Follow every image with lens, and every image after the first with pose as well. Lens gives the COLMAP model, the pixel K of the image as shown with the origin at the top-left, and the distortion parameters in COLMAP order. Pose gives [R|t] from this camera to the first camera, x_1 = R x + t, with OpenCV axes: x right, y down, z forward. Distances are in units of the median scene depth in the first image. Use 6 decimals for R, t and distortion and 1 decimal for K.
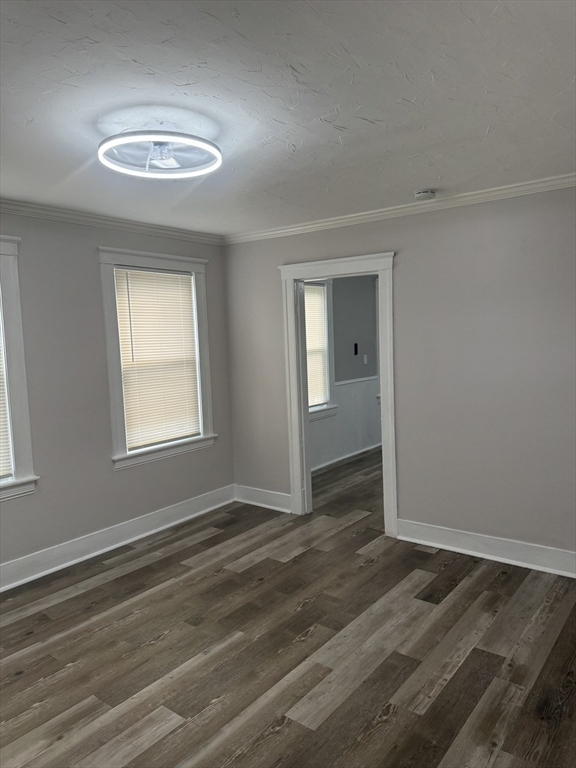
lens RADIAL K [[545.9, 0, 288.0], [0, 545.9, 384.0], [0, 0, 1]] dist [0.000761, -0.001449]
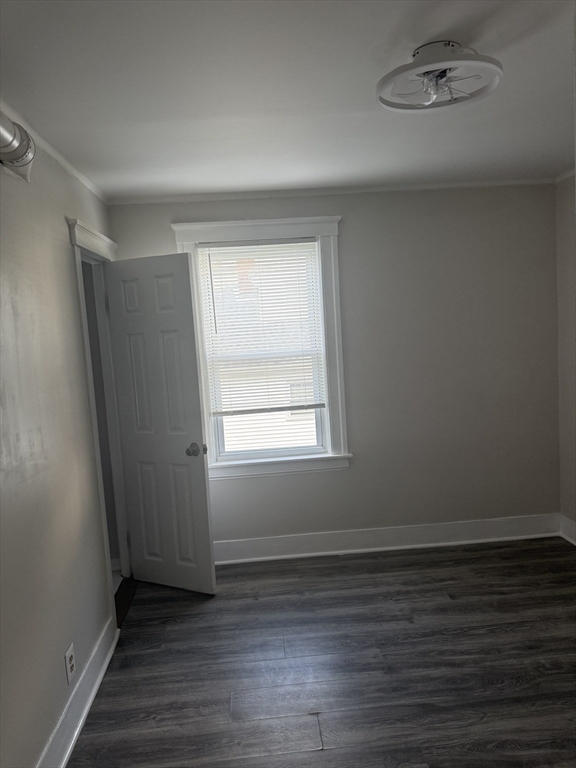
lens RADIAL K [[545.9, 0, 288.0], [0, 545.9, 384.0], [0, 0, 1]] dist [0.000761, -0.001449]
pose [[0.650289, 0.069077, -0.756540, 0.379441], [-0.025452, 0.997279, 0.069181, -0.054064], [0.759260, -0.025733, 0.650278, 0.472112]]
